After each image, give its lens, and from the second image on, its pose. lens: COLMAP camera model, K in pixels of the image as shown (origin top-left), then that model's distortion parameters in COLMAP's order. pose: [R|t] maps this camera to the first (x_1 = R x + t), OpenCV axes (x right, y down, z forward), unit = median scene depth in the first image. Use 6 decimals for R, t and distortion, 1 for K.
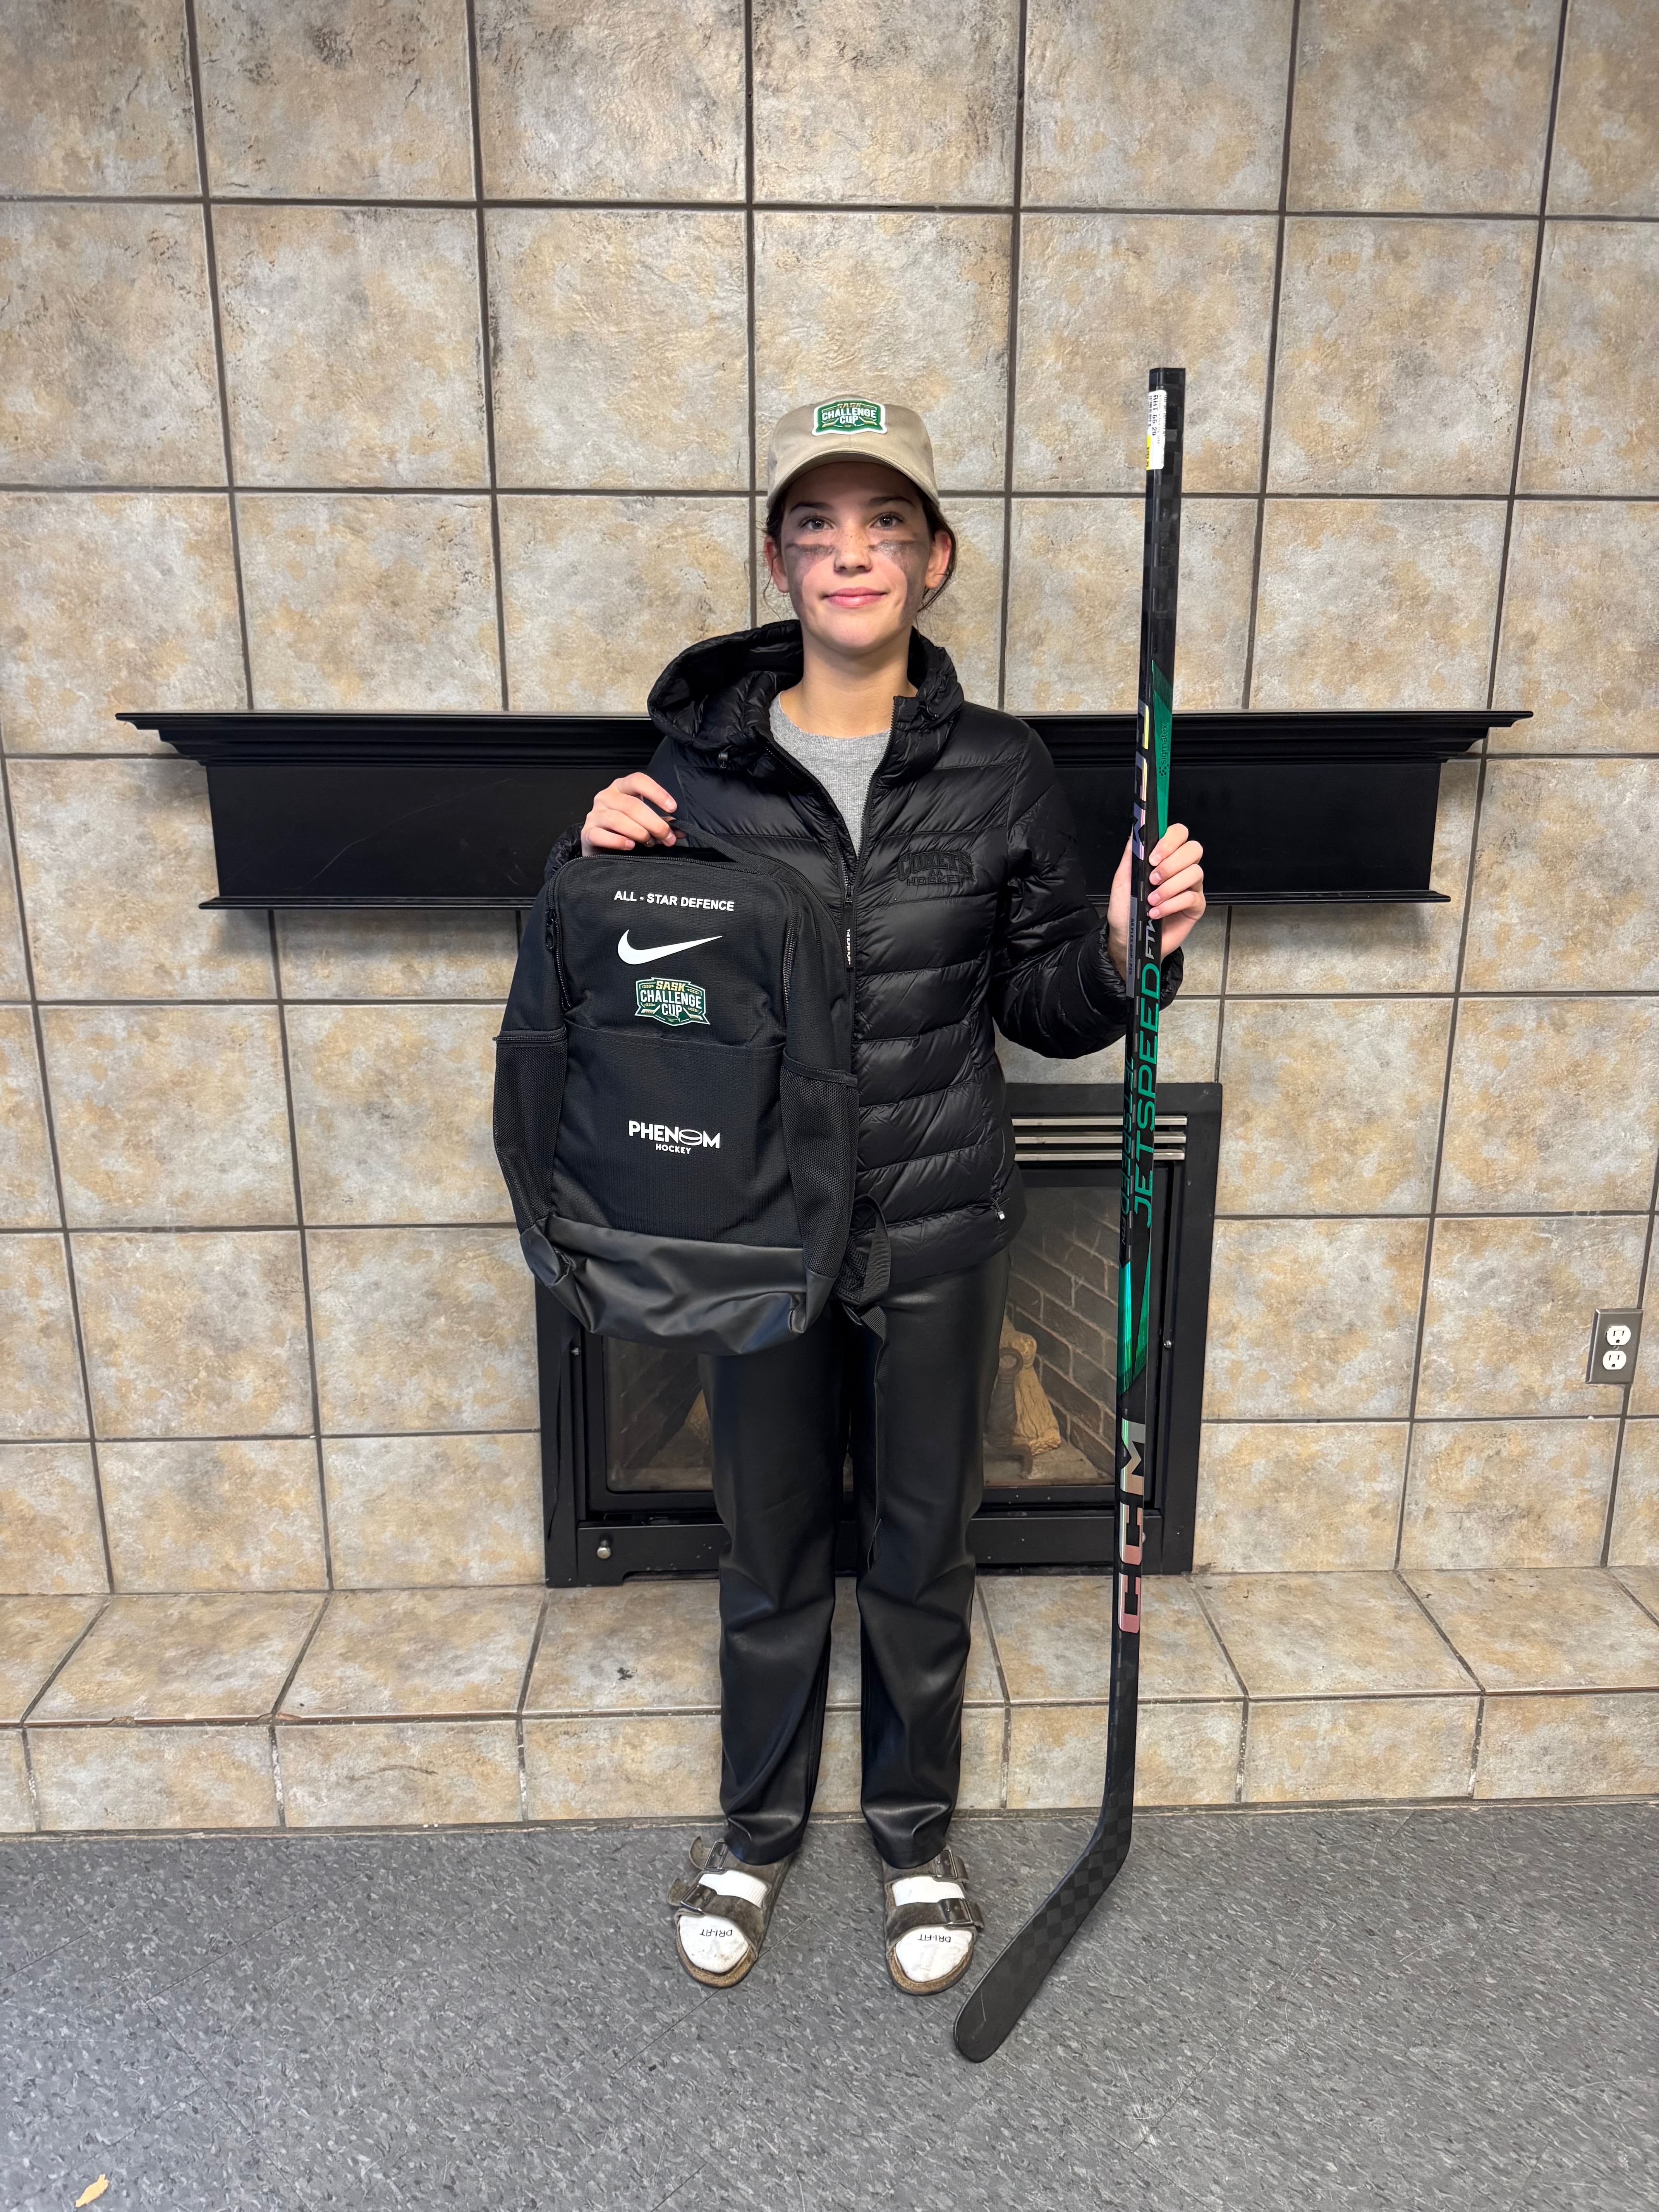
lens RADIAL K [[1579.7, 0, 822.6], [0, 1579.7, 1101.0], [0, 0, 1]] dist [0.007755, -0.019379]
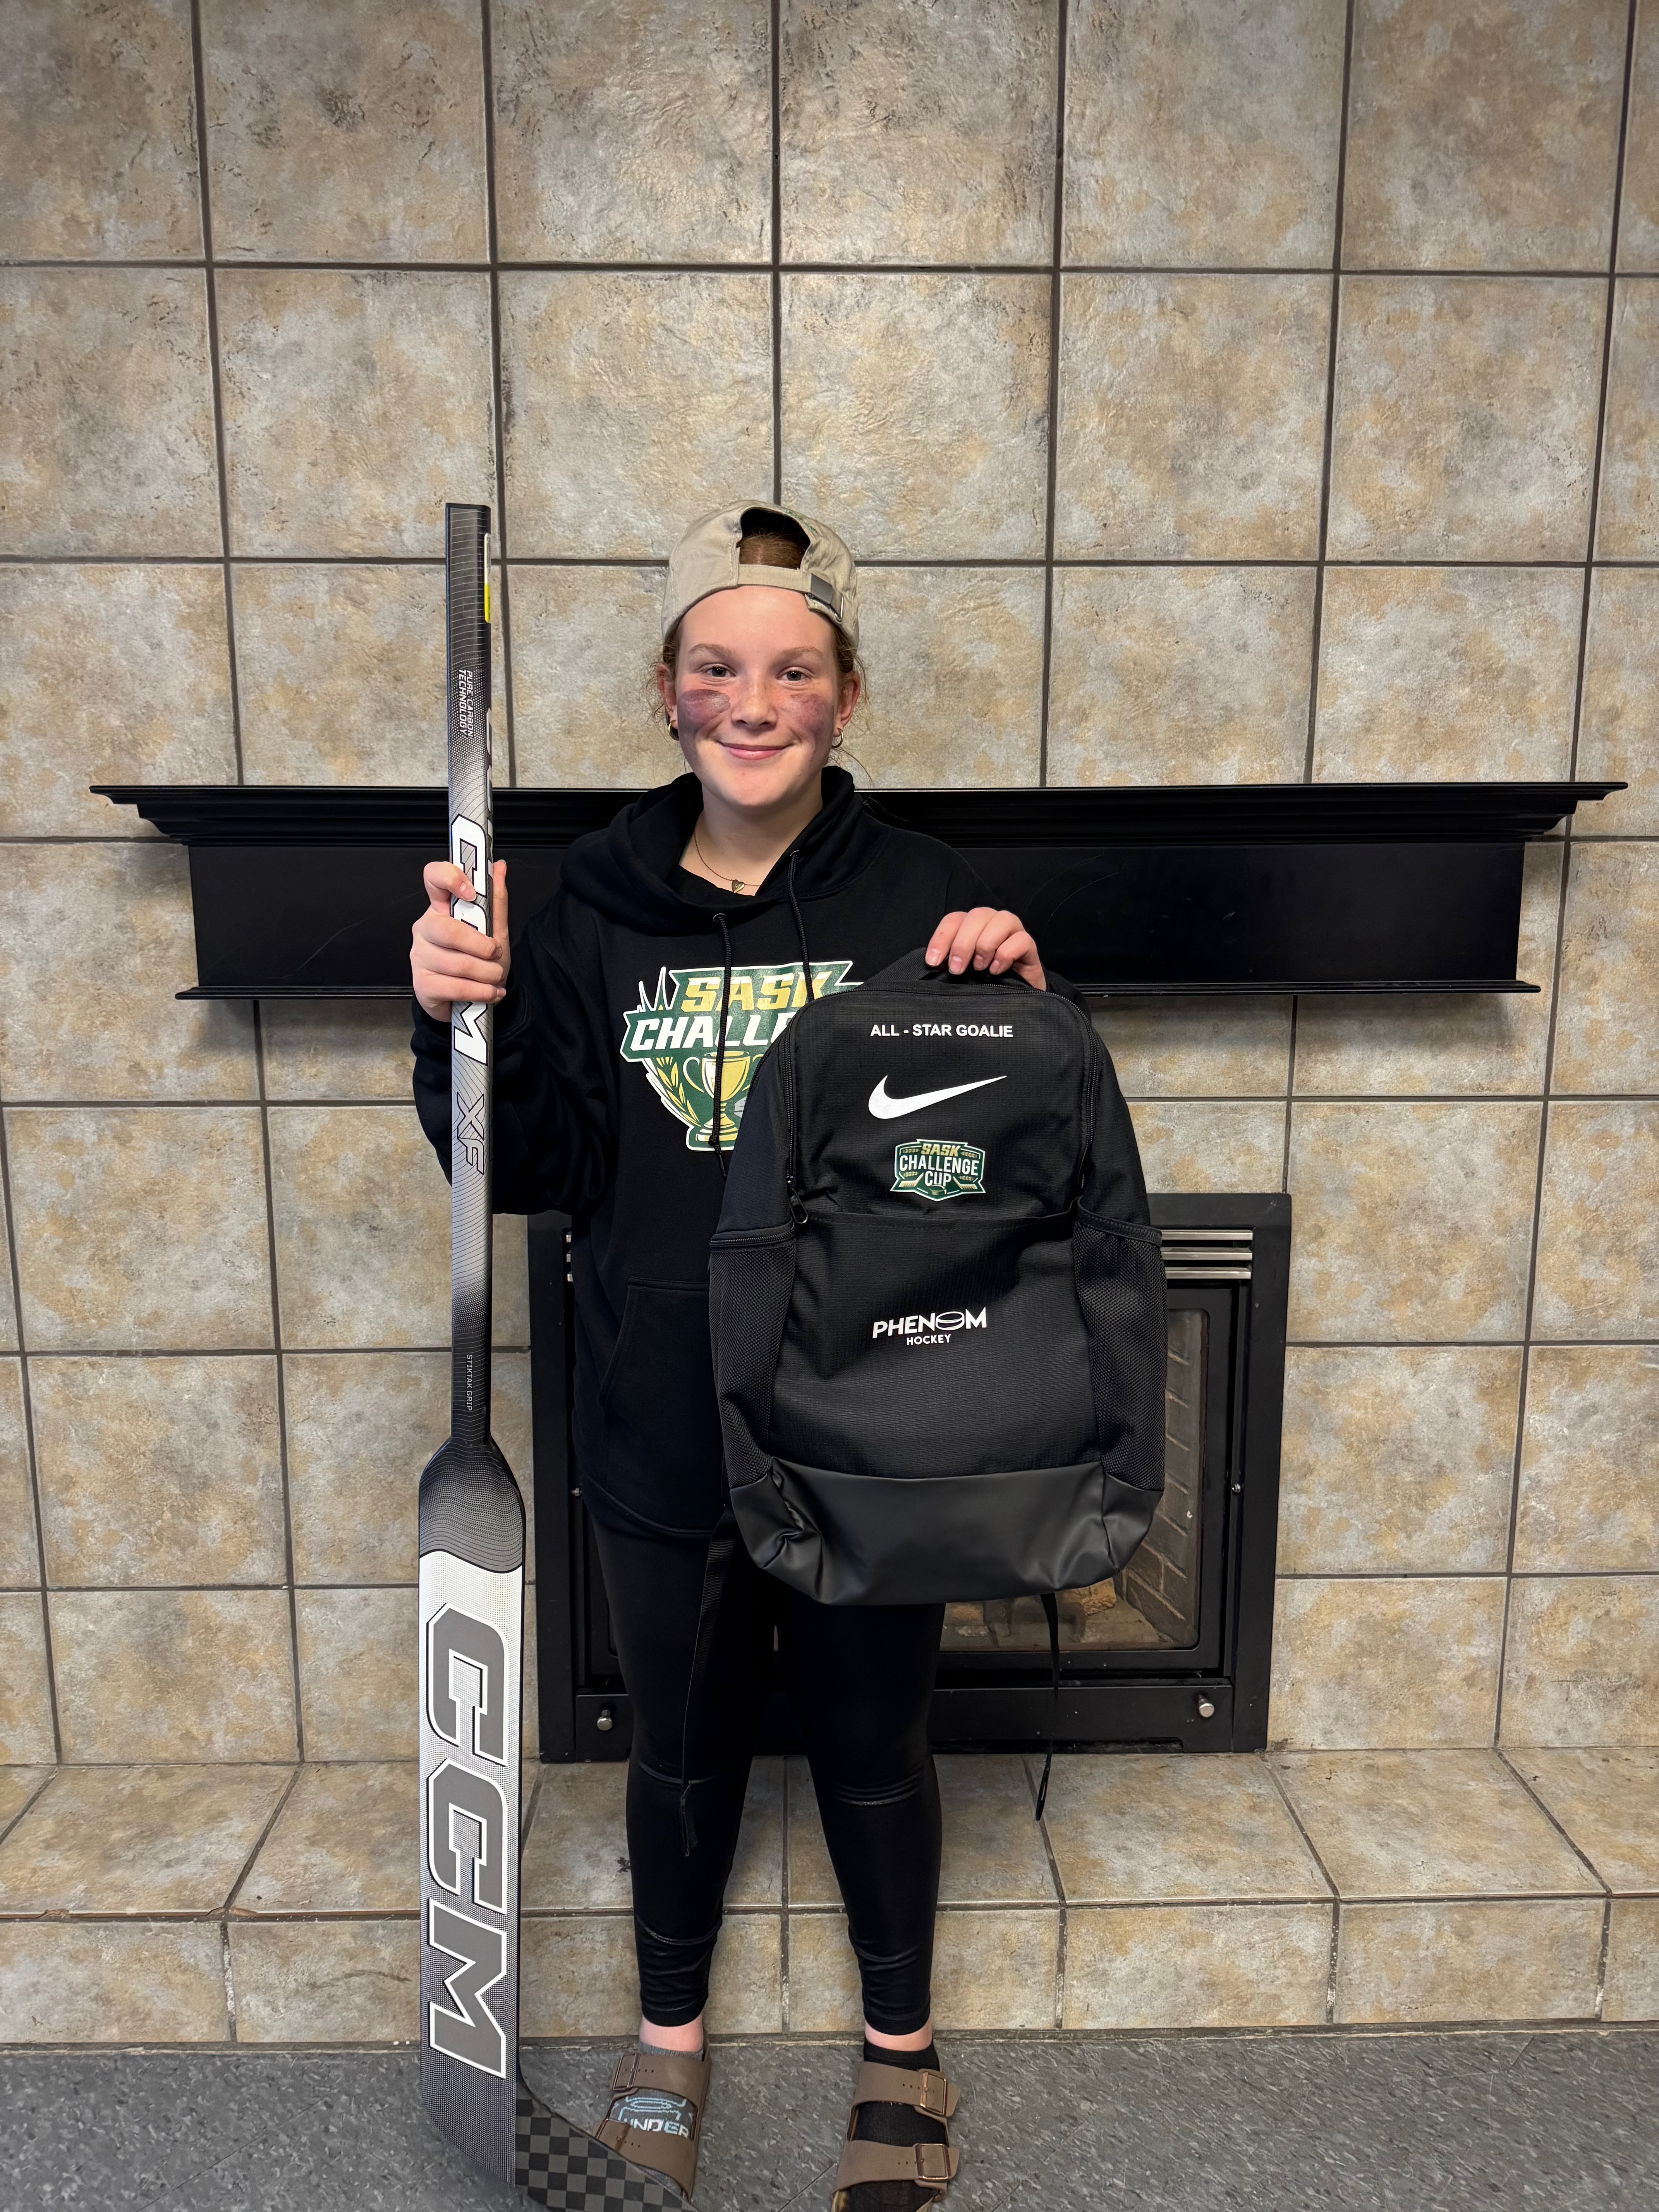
lens RADIAL K [[1579.7, 0, 821.1], [0, 1579.7, 1101.4], [0, 0, 1]] dist [0.007755, -0.019379]
pose [[0.999866, 0.000880, -0.016322, -0.002688], [-0.002395, 0.995657, -0.093066, 0.022068], [0.016169, 0.093093, 0.995526, 0.090044]]
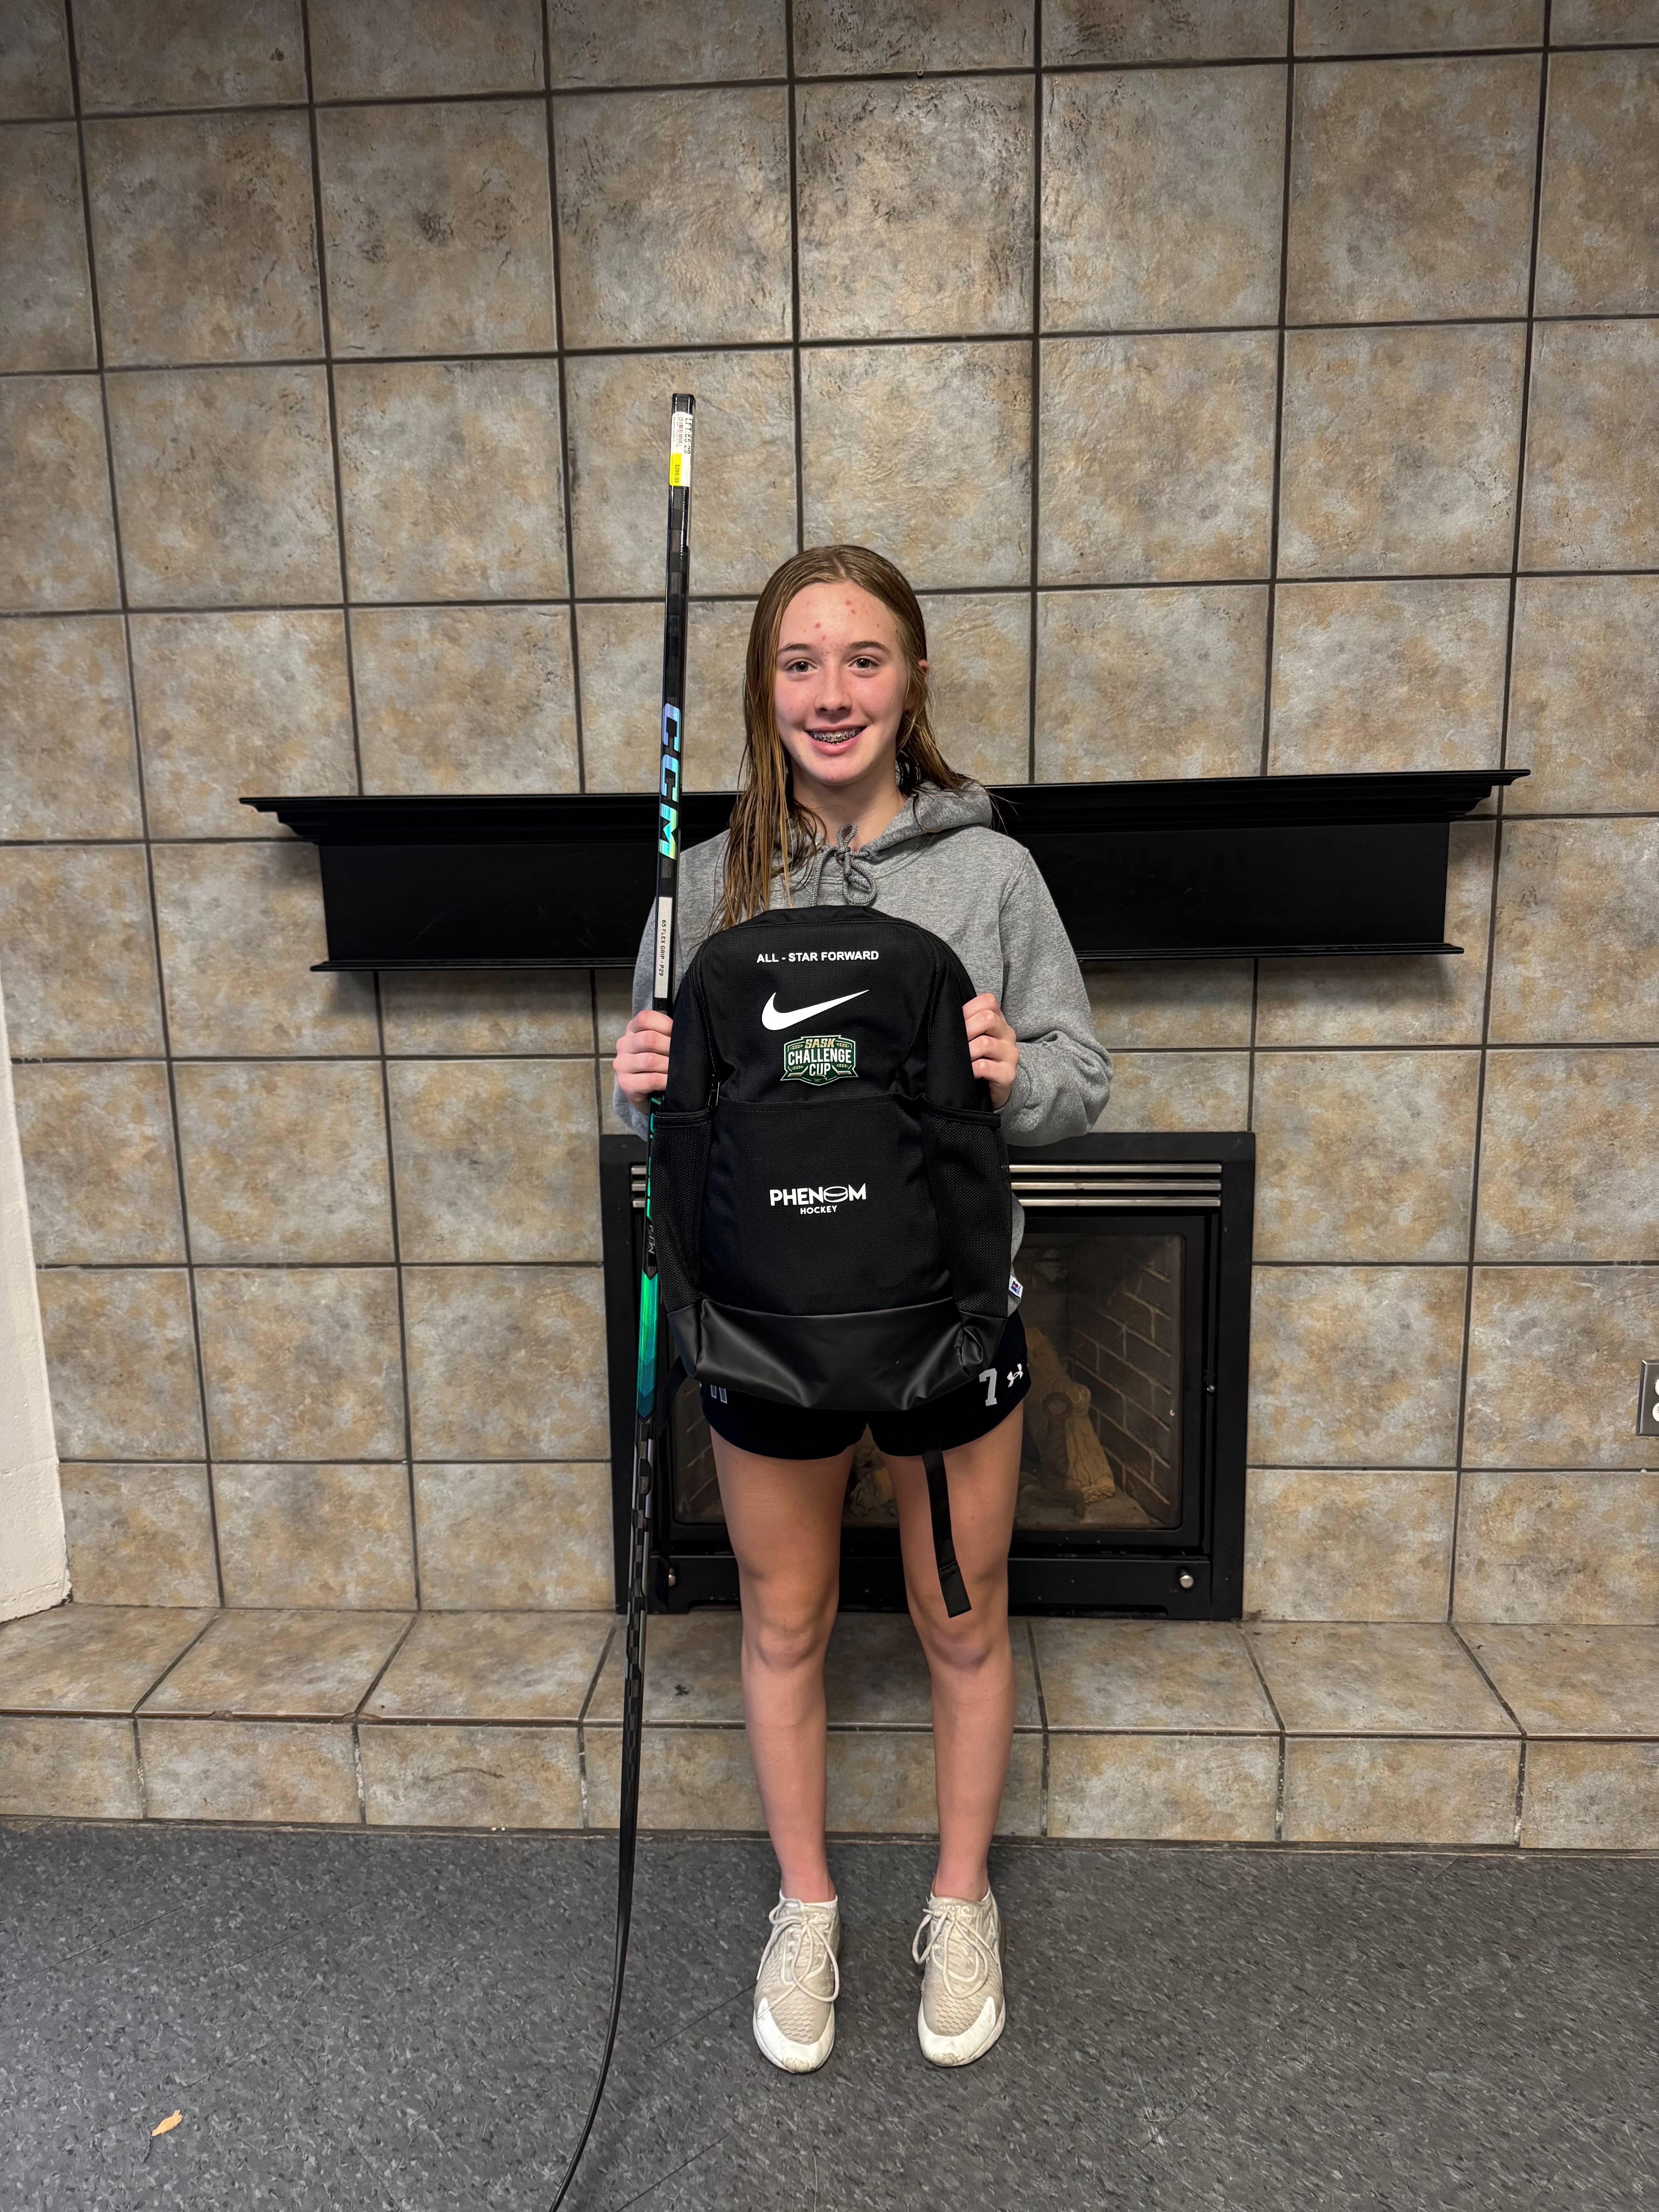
lens RADIAL K [[1579.7, 0, 820.8], [0, 1579.7, 1109.2], [0, 0, 1]] dist [0.007755, -0.019379]
pose [[0.995414, -0.001636, -0.095645, 0.072431], [-0.005304, 0.997371, -0.072268, 0.054016], [0.095512, 0.072444, 0.992789, -0.071198]]
